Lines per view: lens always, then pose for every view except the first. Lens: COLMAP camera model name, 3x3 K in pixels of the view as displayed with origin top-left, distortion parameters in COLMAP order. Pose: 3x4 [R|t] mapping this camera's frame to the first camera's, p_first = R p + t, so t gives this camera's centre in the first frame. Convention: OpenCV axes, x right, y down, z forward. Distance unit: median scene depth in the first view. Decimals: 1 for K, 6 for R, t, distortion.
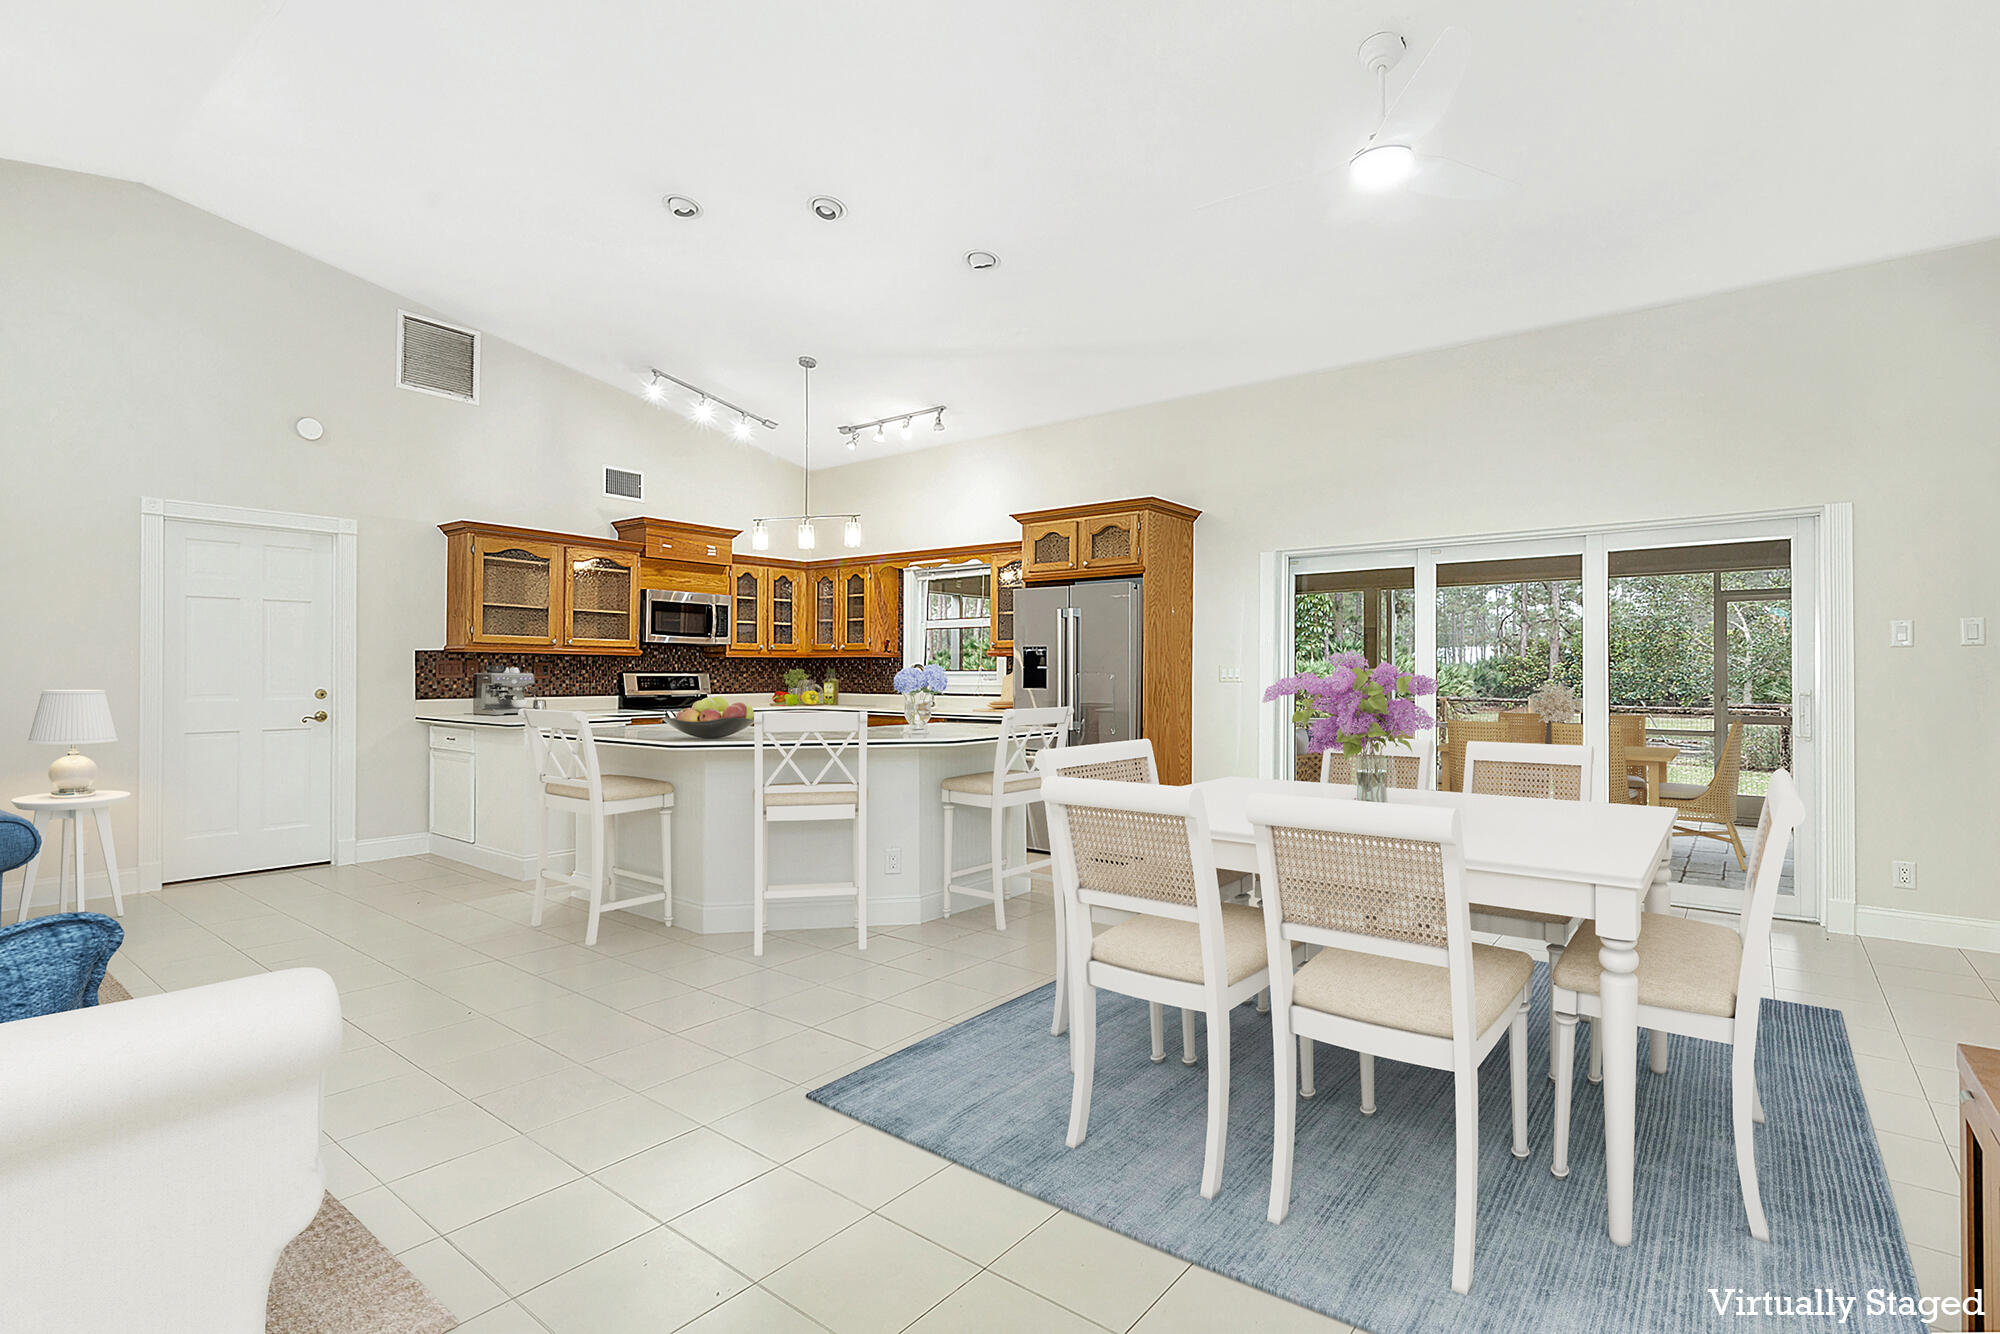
lens RADIAL K [[955.2, 0, 1000.0], [0, 955.2, 667.0], [0, 0, 1]] dist [0.000180, -0.000167]
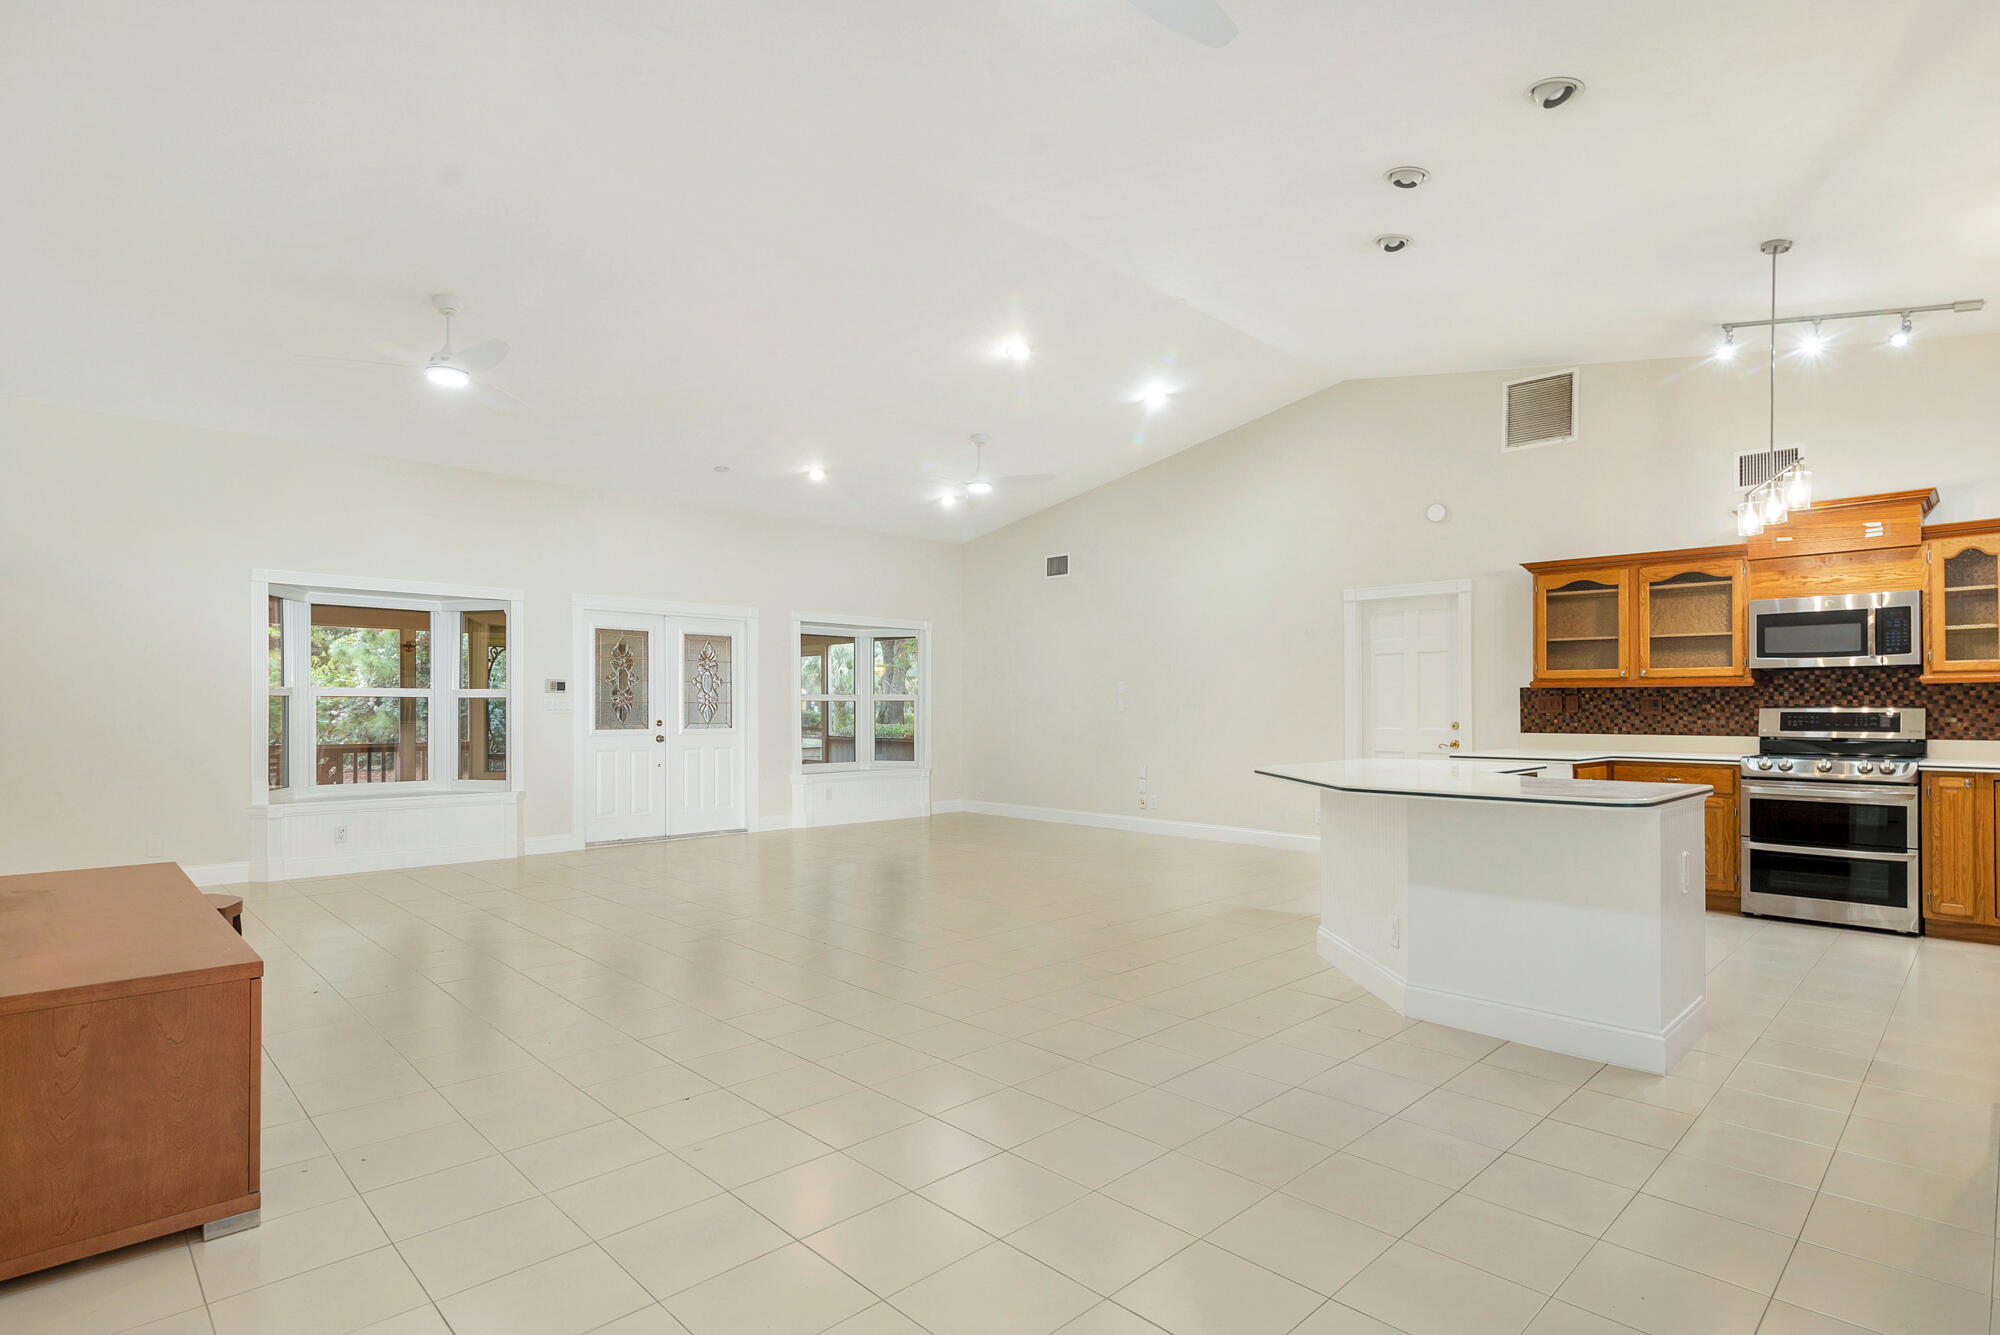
lens RADIAL K [[1006.0, 0, 1051.8], [0, 1006.0, 701.3], [0, 0, 1]] dist [-0.001858, -0.000314]
pose [[-0.114583, -0.012638, -0.993333, 0.511656], [0.004011, 0.999905, -0.013184, 0.009646], [0.993406, -0.005495, -0.114522, 0.523457]]
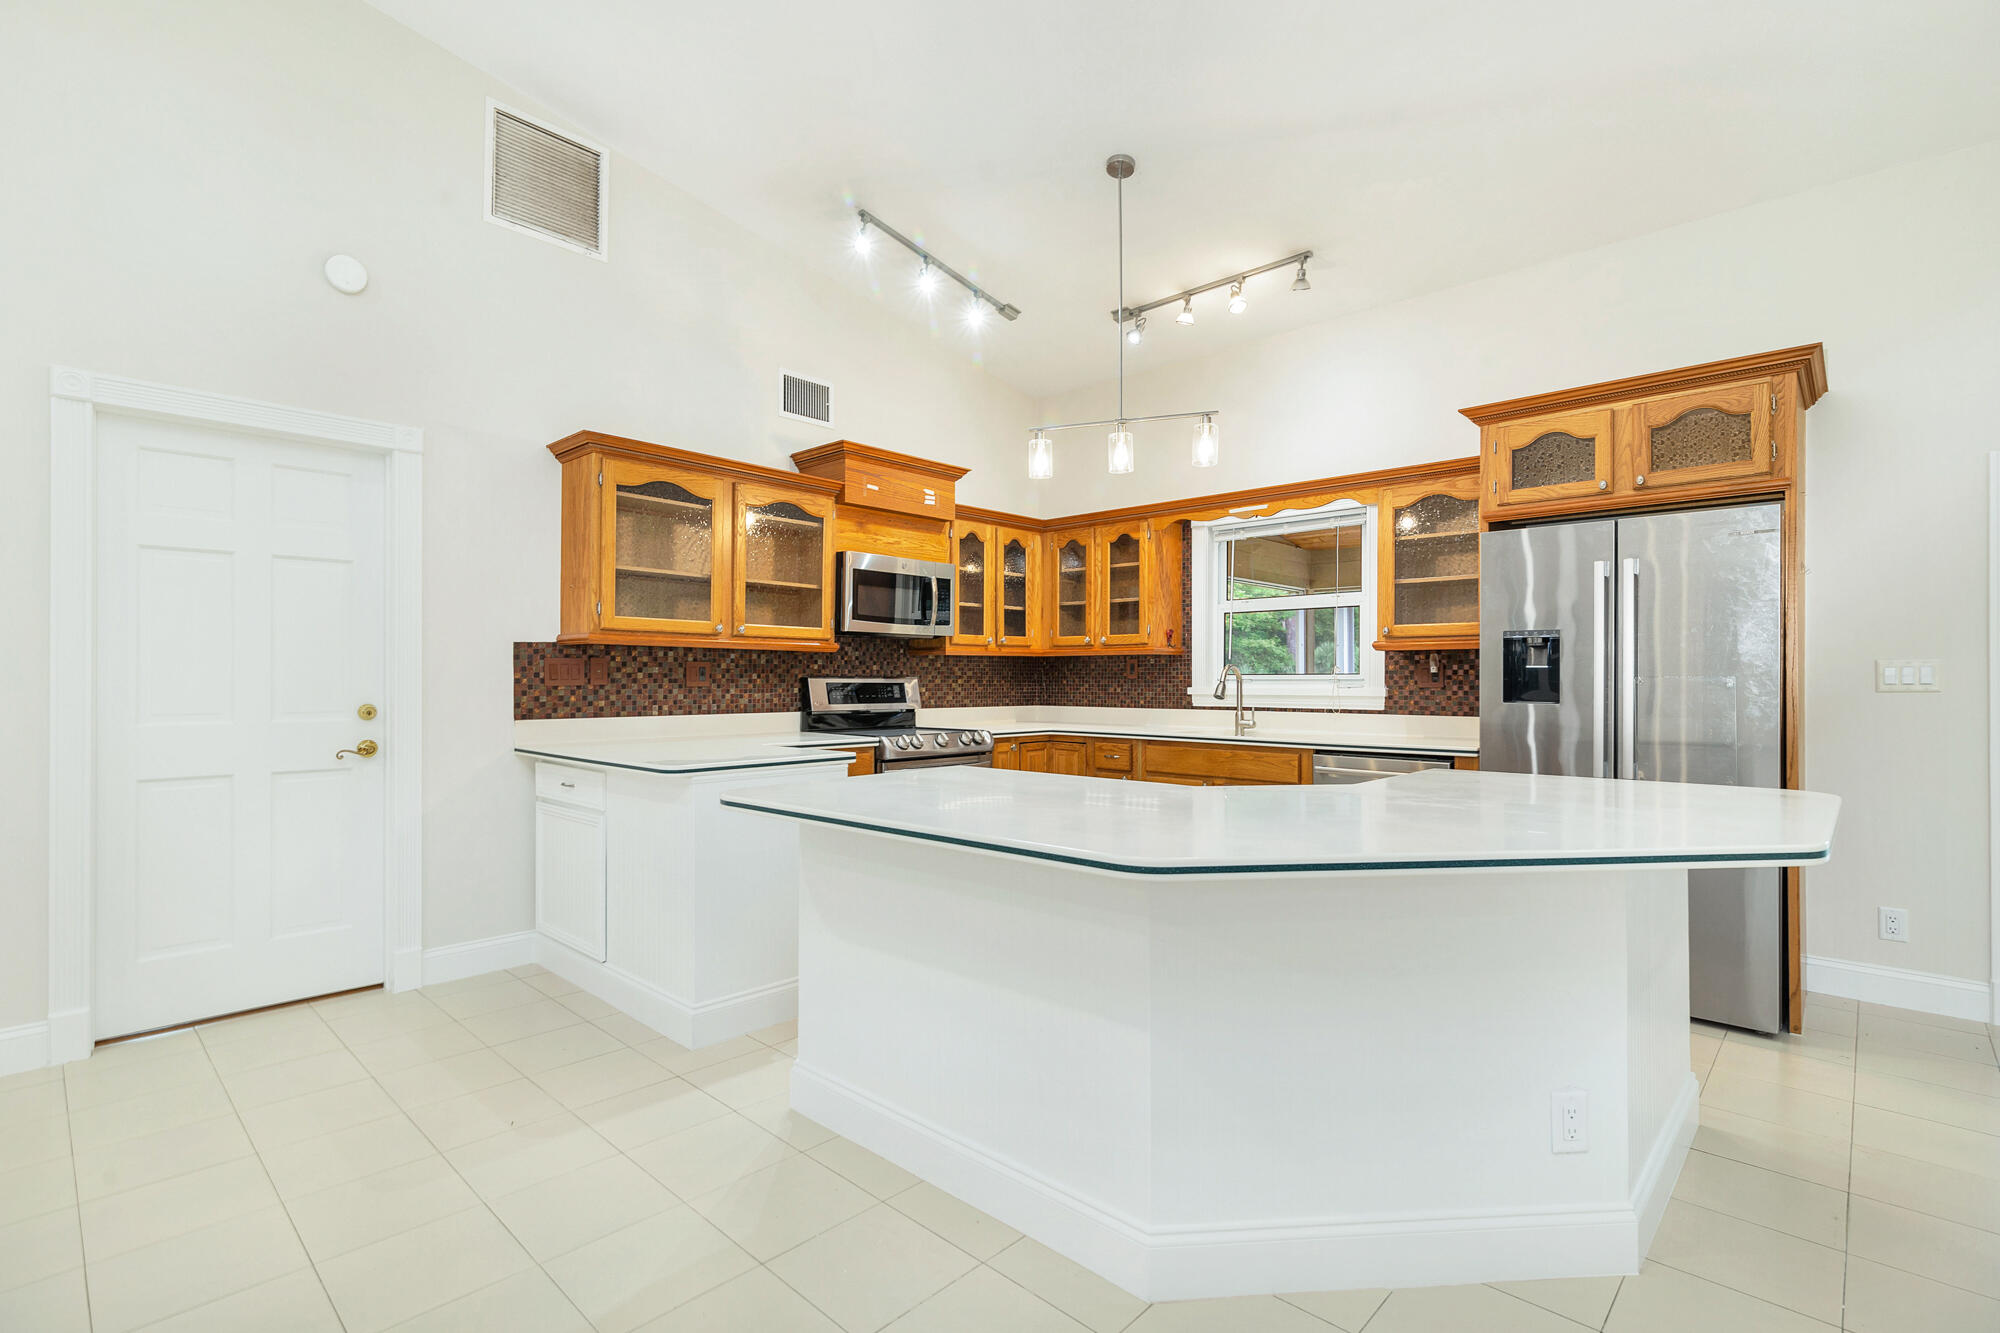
lens RADIAL K [[934.3, 0, 975.5], [0, 934.3, 677.5], [0, 0, 1]] dist [-0.000819, -0.000278]
pose [[0.994699, -0.001845, -0.102814, -0.213480], [0.002109, 0.999995, 0.002463, 0.004570], [0.102809, -0.002667, 0.994698, 0.363583]]
